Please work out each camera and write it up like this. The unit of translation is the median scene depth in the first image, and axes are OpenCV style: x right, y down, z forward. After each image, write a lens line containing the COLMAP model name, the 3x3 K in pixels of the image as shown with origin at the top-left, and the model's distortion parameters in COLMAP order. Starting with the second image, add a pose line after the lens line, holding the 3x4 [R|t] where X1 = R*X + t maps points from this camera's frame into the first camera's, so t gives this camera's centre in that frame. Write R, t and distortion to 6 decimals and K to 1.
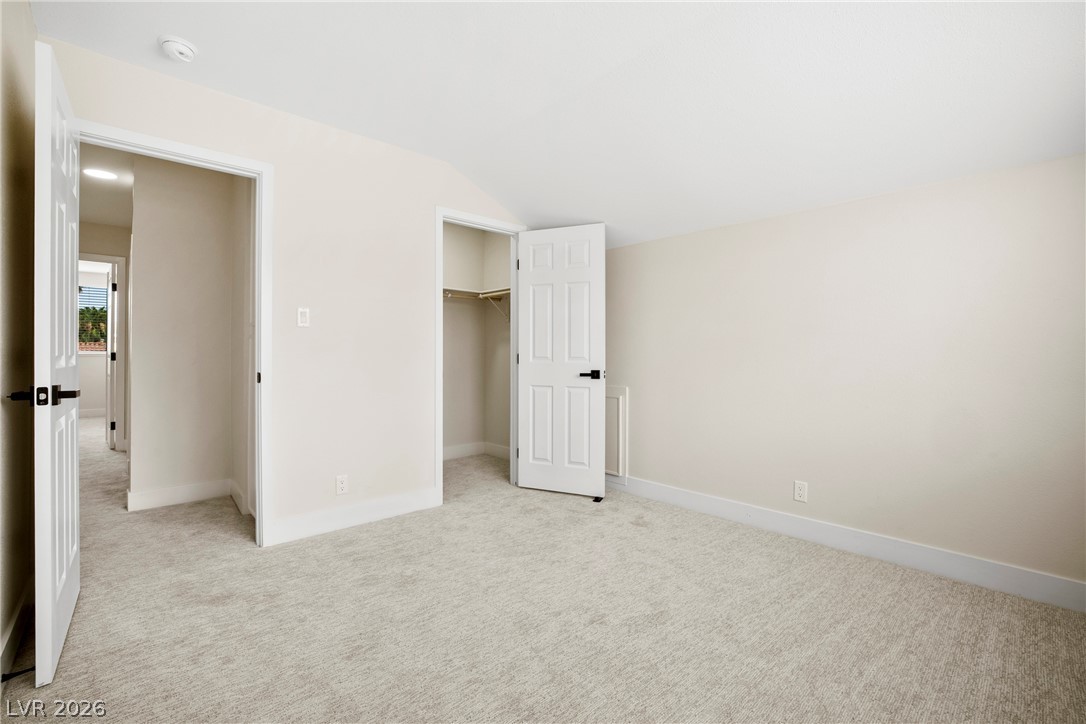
lens RADIAL K [[468.5, 0, 547.2], [0, 468.5, 352.8], [0, 0, 1]] dist [-0.013988, 0.002738]
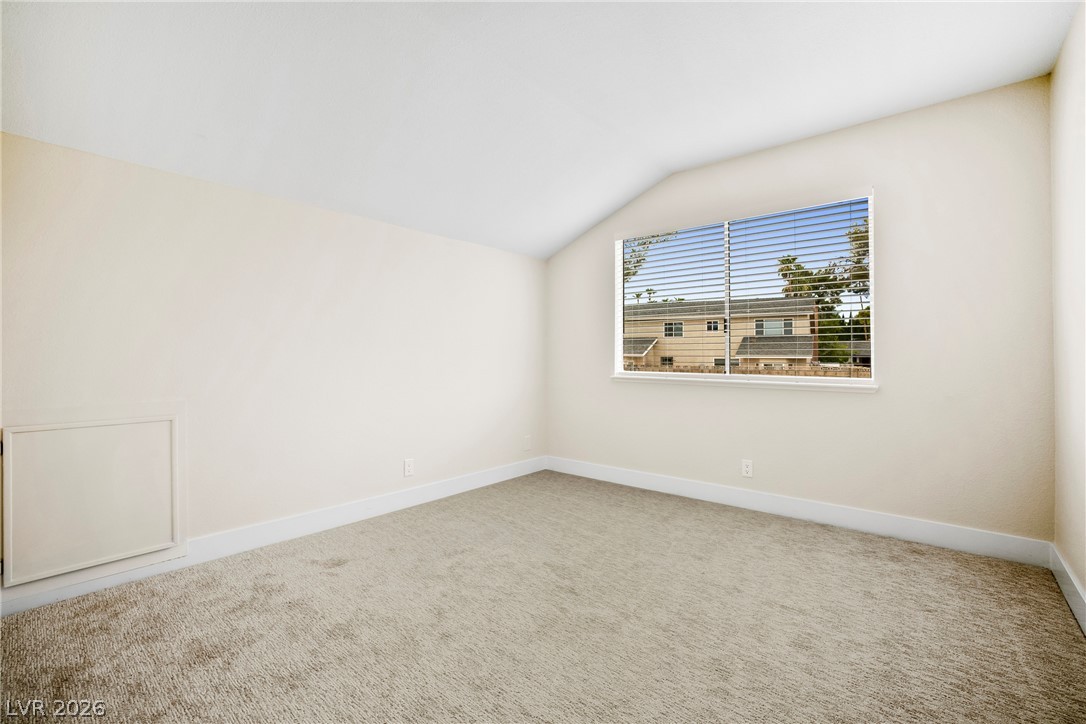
lens RADIAL K [[468.5, 0, 545.9], [0, 468.5, 358.5], [0, 0, 1]] dist [-0.013988, 0.002738]
pose [[-0.098769, -0.000316, 0.995110, -0.779034], [-0.004261, 0.999991, -0.000106, 0.033875], [-0.995101, -0.004251, -0.098770, 0.946188]]
